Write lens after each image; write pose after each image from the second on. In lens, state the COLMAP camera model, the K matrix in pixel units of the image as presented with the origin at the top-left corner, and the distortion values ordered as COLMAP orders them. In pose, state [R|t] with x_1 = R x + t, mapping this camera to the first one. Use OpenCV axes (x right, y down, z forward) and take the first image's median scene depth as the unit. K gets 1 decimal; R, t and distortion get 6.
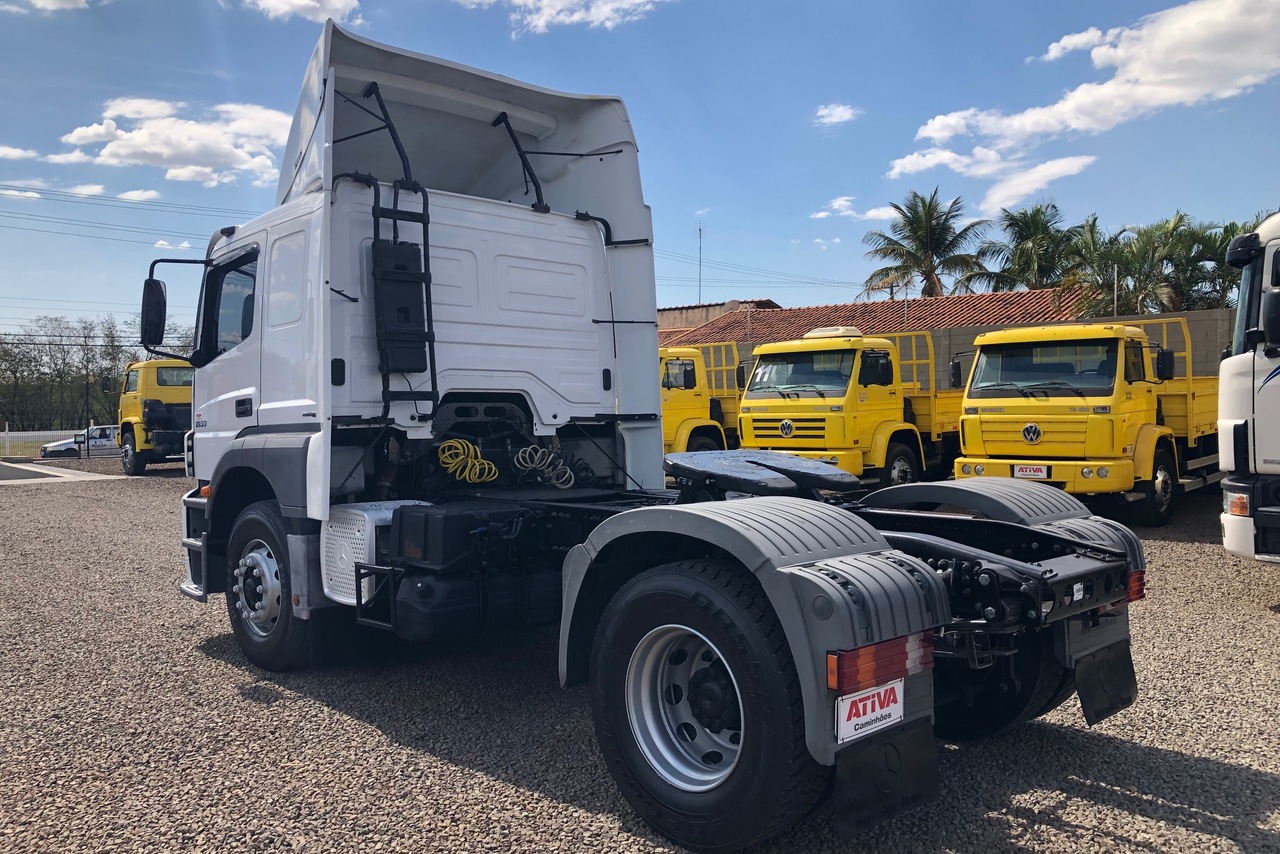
lens RADIAL K [[1049.3, 0, 652.8], [0, 1049.3, 427.1], [0, 0, 1]] dist [0.001872, 0.006613]
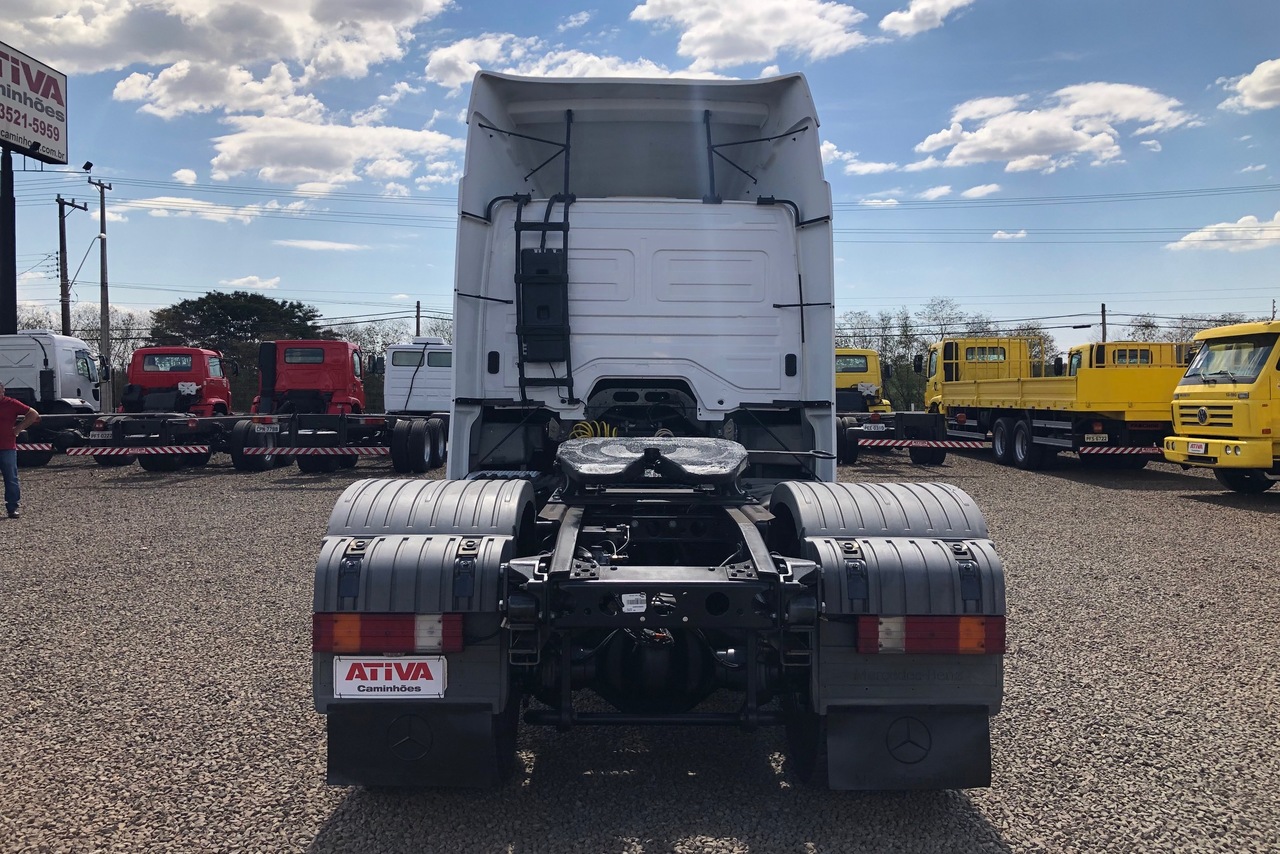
lens RADIAL K [[1049.3, 0, 648.9], [0, 1049.3, 434.2], [0, 0, 1]] dist [0.001872, 0.006613]
pose [[0.725368, 0.033157, -0.687563, 0.536932], [-0.018499, 0.999417, 0.028680, -0.006225], [0.688113, -0.008084, 0.725559, 0.196266]]
